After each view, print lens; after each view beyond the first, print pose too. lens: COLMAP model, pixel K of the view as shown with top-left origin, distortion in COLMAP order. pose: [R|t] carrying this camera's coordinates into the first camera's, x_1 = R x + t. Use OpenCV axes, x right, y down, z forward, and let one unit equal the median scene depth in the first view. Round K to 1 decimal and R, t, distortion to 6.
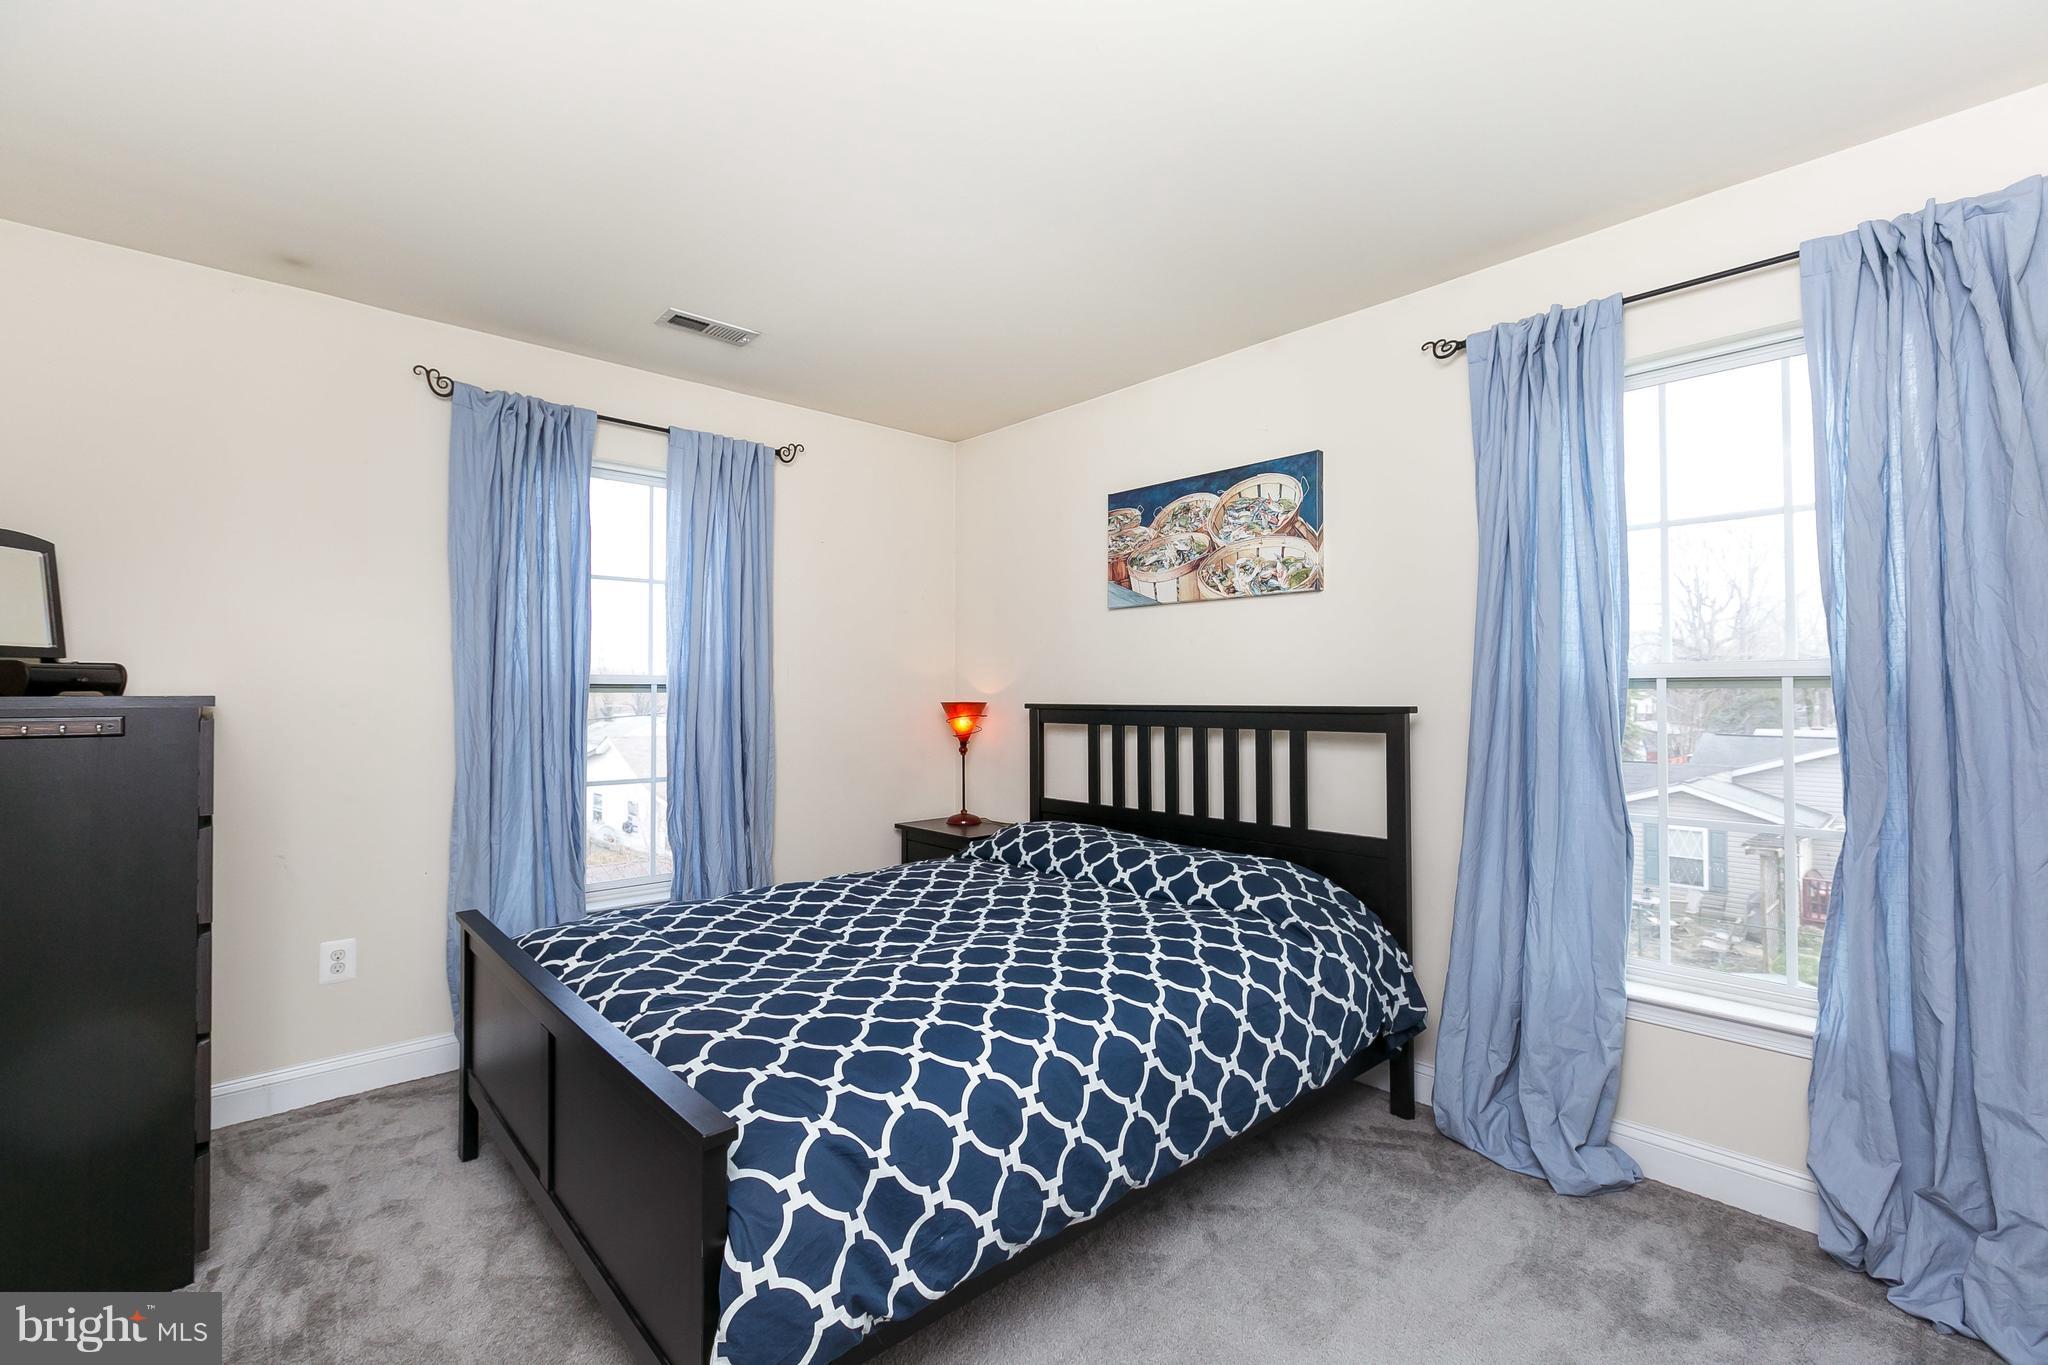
lens RADIAL K [[914.6, 0, 1024.6], [0, 914.6, 676.2], [0, 0, 1]] dist [0.001578, 0.000242]
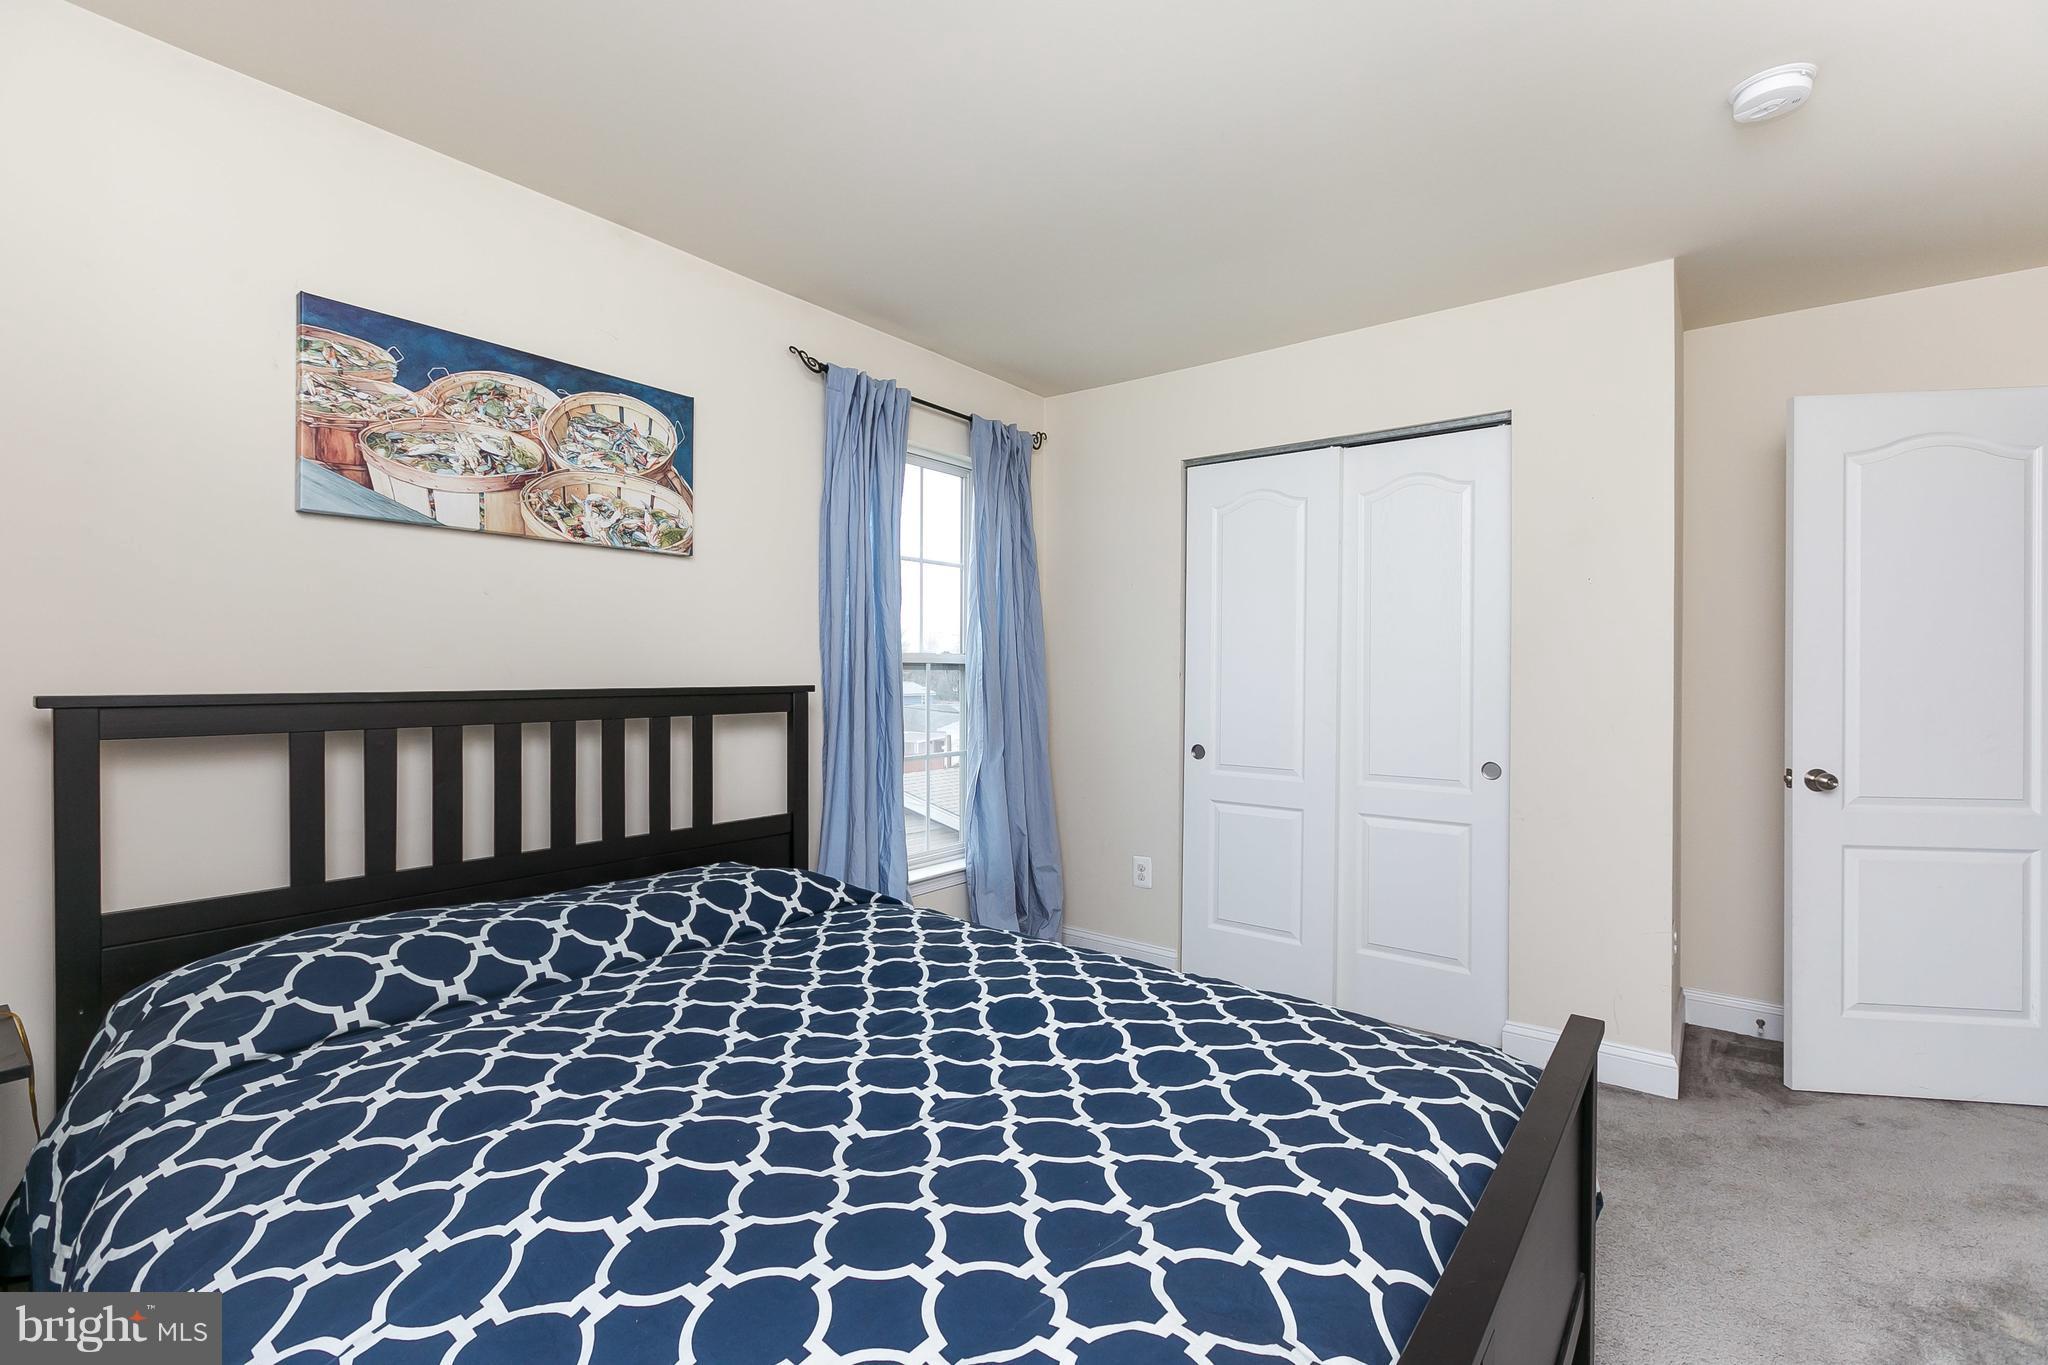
lens RADIAL K [[914.6, 0, 1022.3], [0, 914.6, 680.3], [0, 0, 1]] dist [0.001578, 0.000242]
pose [[-0.172256, -0.005721, 0.985036, -0.568865], [-0.018053, 0.999834, 0.002650, 0.016586], [-0.984887, -0.017326, -0.172331, 0.782713]]
